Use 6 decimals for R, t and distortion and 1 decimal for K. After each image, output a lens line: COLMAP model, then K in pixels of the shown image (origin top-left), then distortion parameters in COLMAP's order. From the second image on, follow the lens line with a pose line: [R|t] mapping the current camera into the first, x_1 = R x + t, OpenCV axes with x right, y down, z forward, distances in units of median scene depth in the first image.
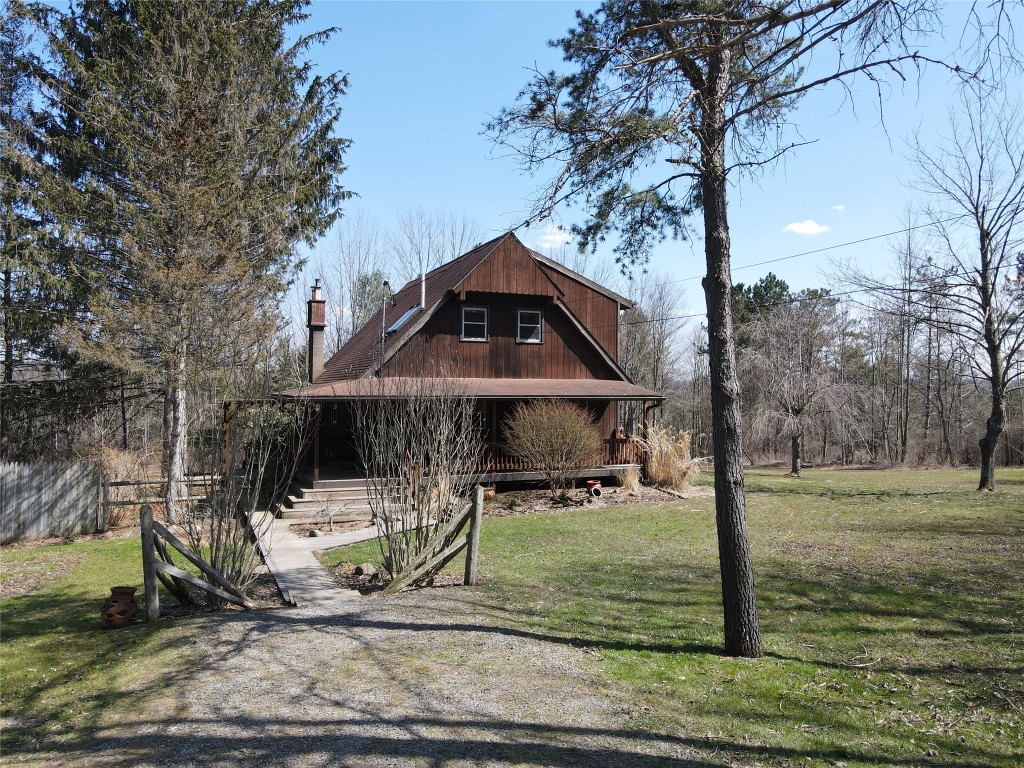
lens RADIAL K [[745.2, 0, 512.0], [0, 745.2, 384.0], [0, 0, 1]] dist [-0.007729, 0.049445]
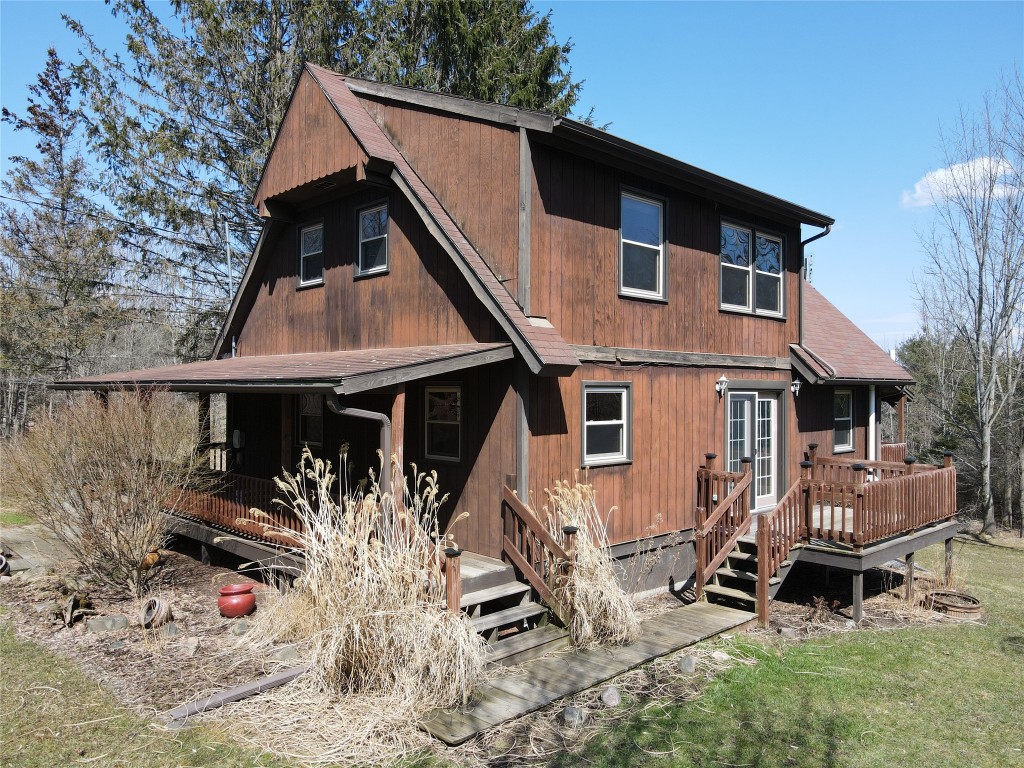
lens RADIAL K [[745.2, 0, 512.0], [0, 745.2, 384.0], [0, 0, 1]] dist [-0.007729, 0.049445]
pose [[0.349313, -0.005712, -0.936989, 0.516632], [0.002379, 0.999984, -0.005209, 0.018923], [0.937003, -0.000410, 0.349321, 0.931103]]
